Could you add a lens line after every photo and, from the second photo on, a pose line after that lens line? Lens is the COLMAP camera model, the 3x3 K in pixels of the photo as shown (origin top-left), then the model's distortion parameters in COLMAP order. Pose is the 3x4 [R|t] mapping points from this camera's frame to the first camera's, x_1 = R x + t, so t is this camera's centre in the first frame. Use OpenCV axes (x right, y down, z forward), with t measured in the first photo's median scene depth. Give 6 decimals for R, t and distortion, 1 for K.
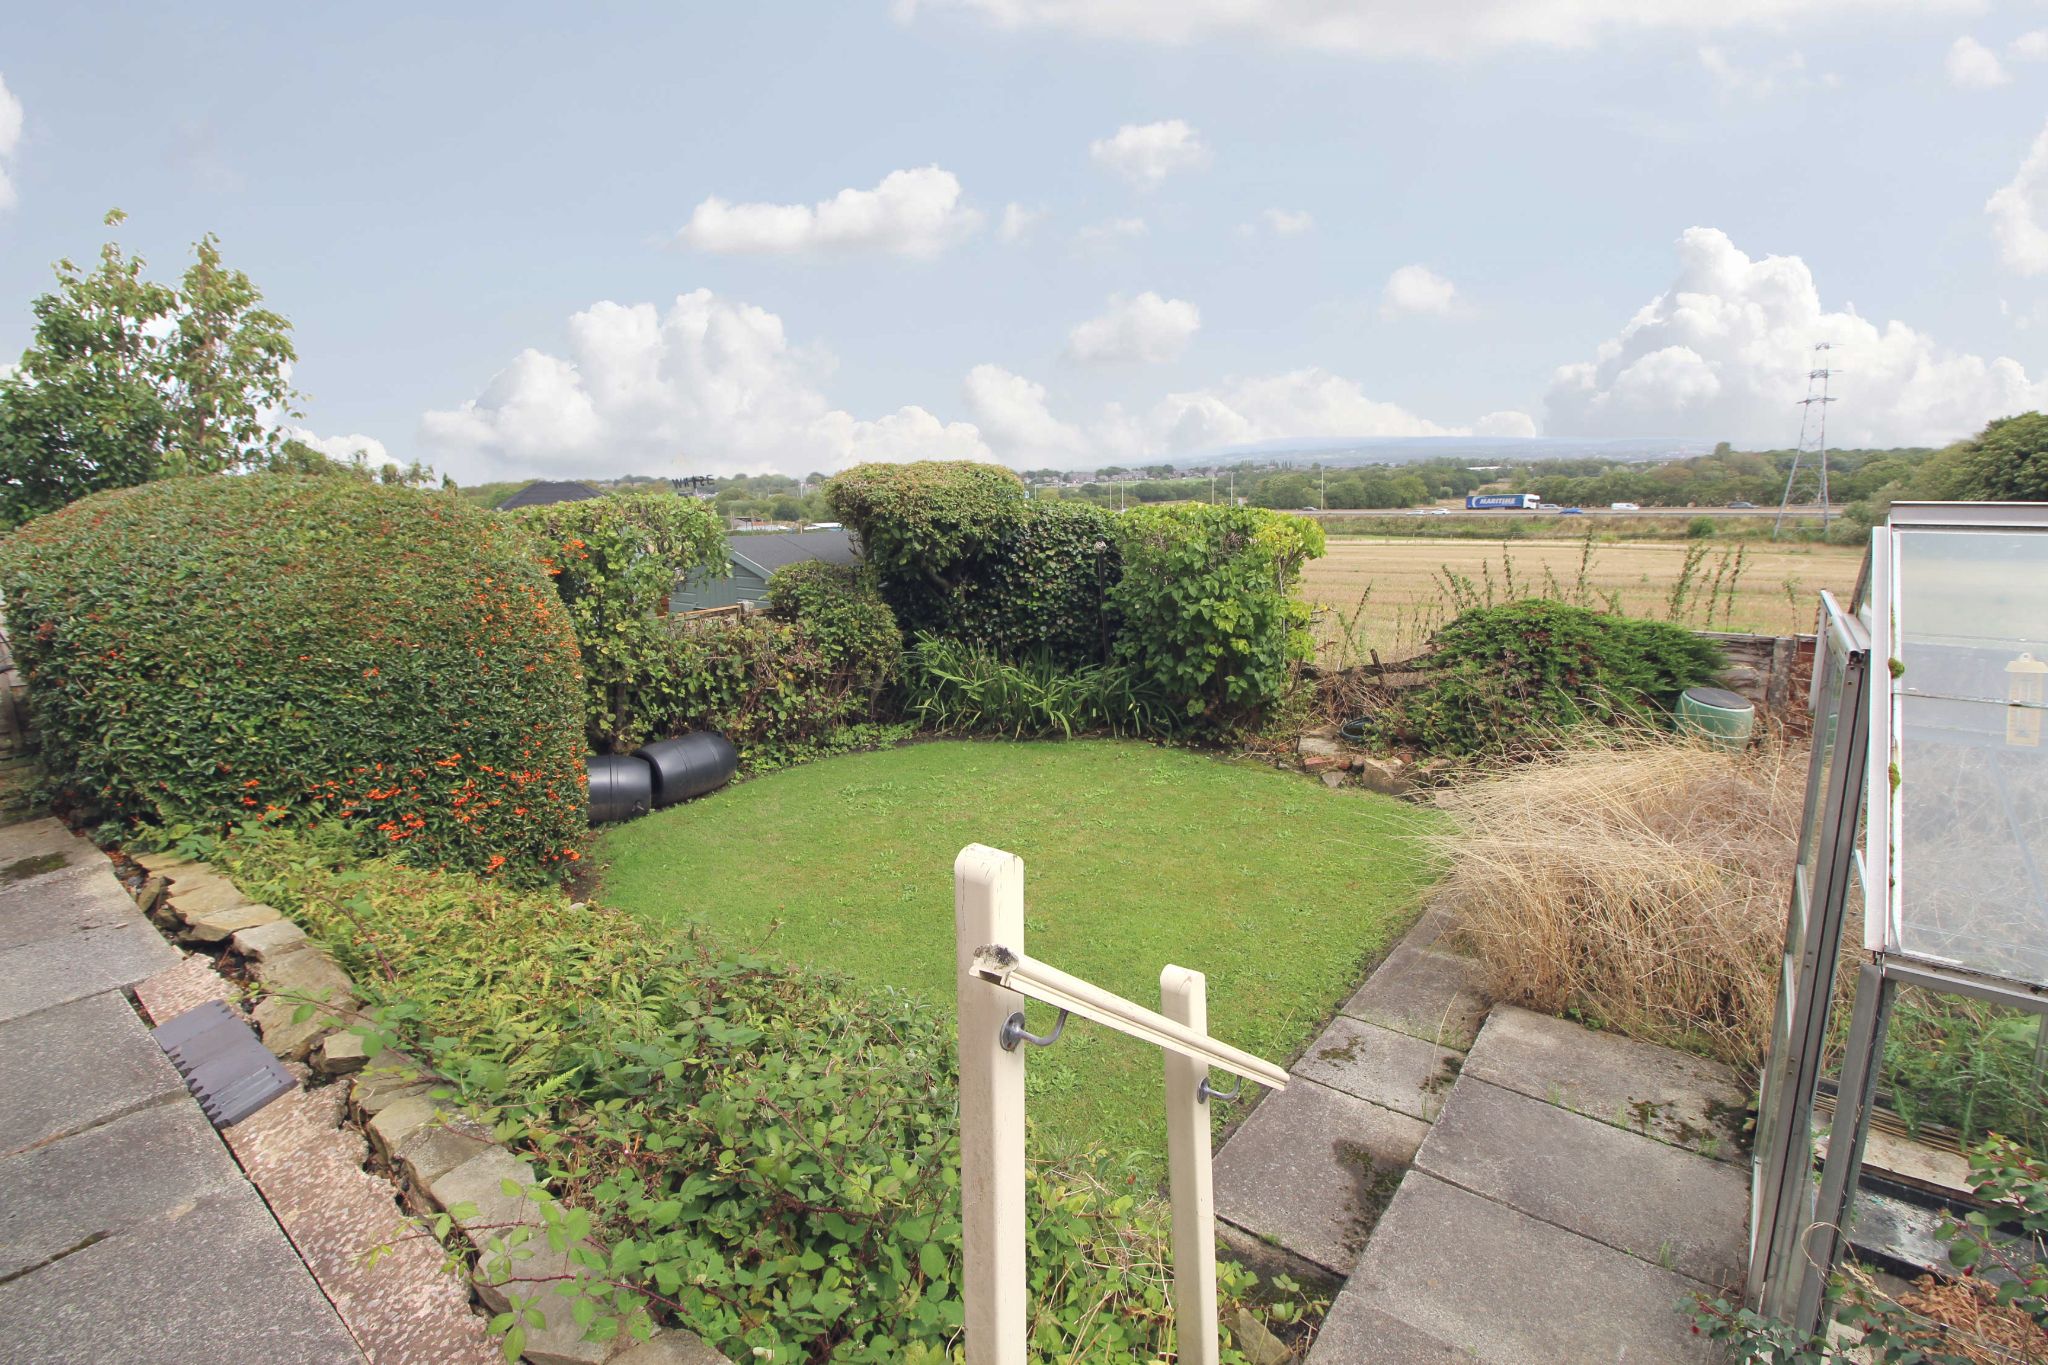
lens RADIAL K [[942.5, 0, 1014.5], [0, 942.5, 670.4], [0, 0, 1]] dist [-0.003504, -0.011631]
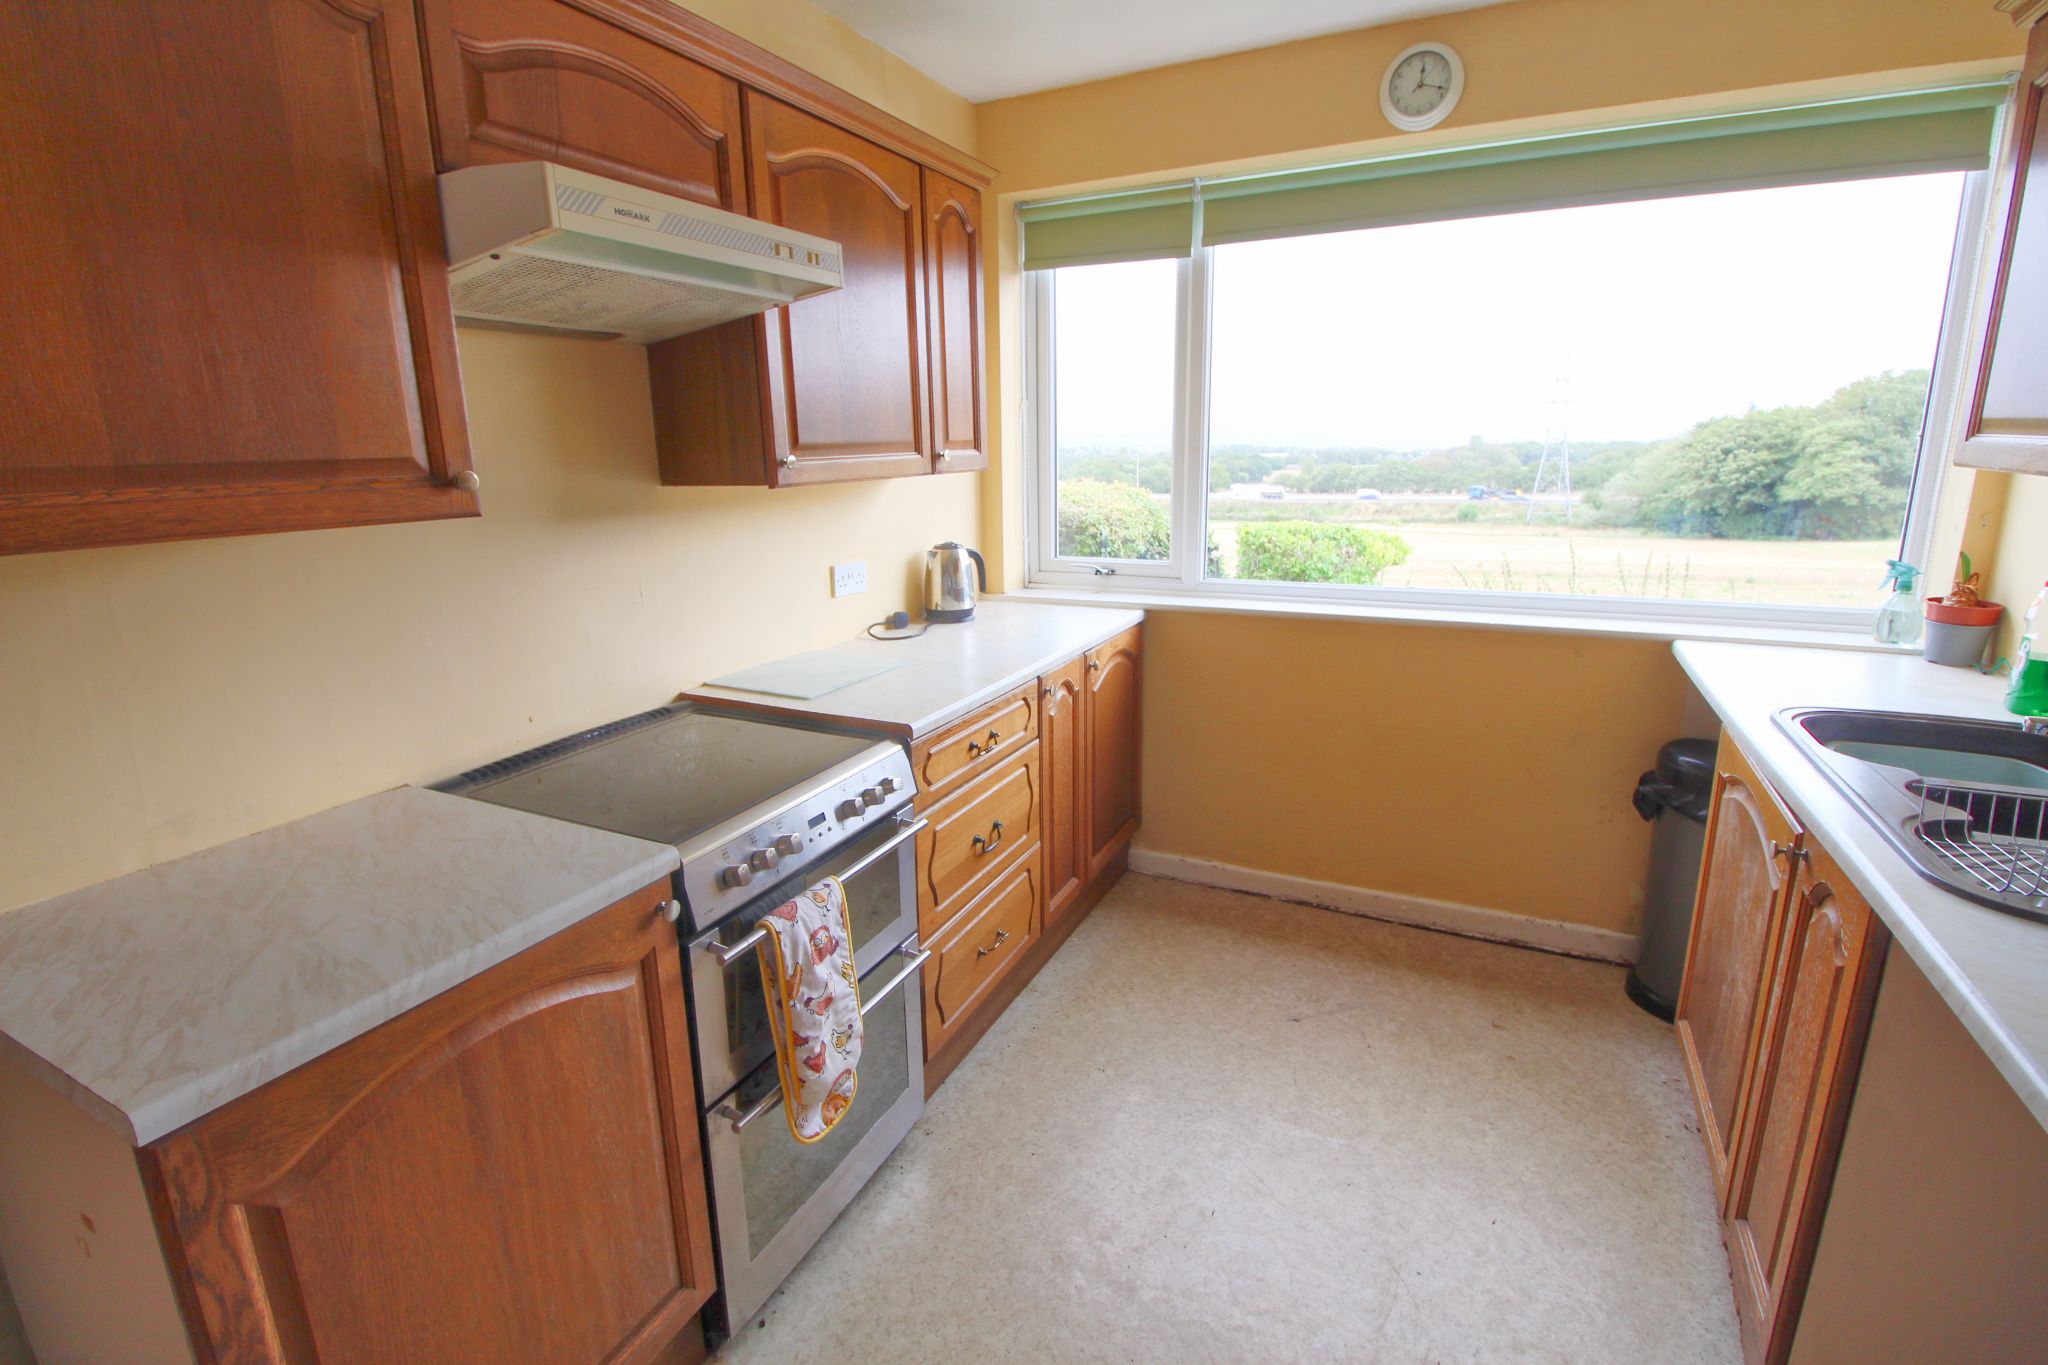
lens RADIAL K [[942.5, 0, 1014.8], [0, 942.5, 664.7], [0, 0, 1]] dist [-0.003504, -0.011631]
pose [[0.981525, -0.026216, 0.189528, -0.503605], [0.023660, 0.999596, 0.015736, 0.000132], [-0.189864, -0.010961, 0.981749, -0.237347]]
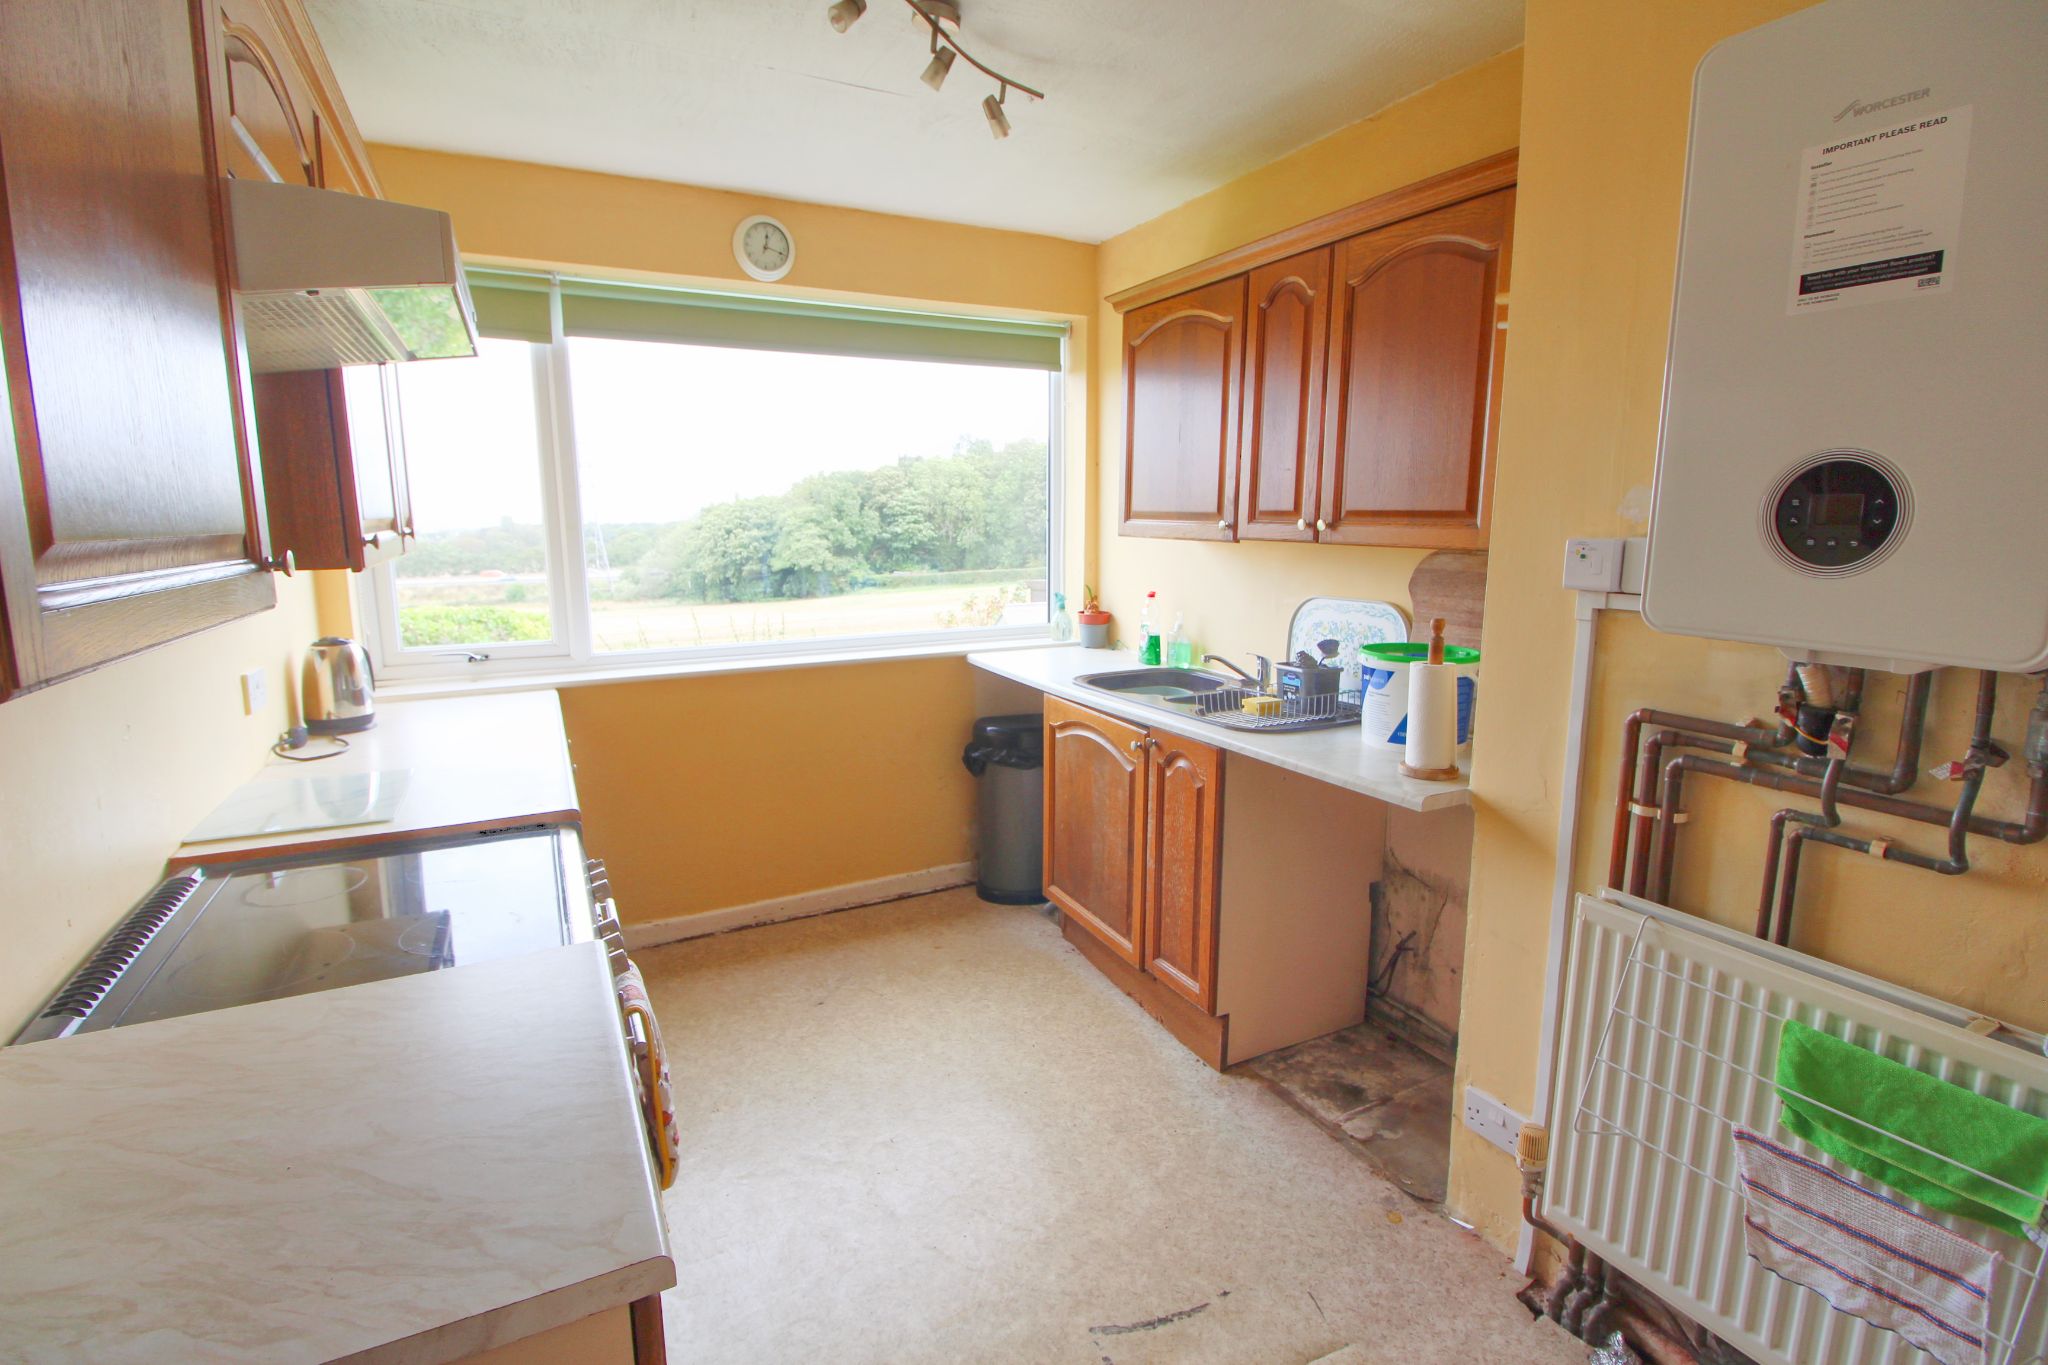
lens RADIAL K [[942.5, 0, 1016.7], [0, 942.5, 665.6], [0, 0, 1]] dist [-0.003504, -0.011631]
pose [[0.427179, -0.109935, 0.897459, -0.623382], [0.178753, 0.983258, 0.035361, -0.003985], [-0.886321, 0.145318, 0.439679, -0.204408]]
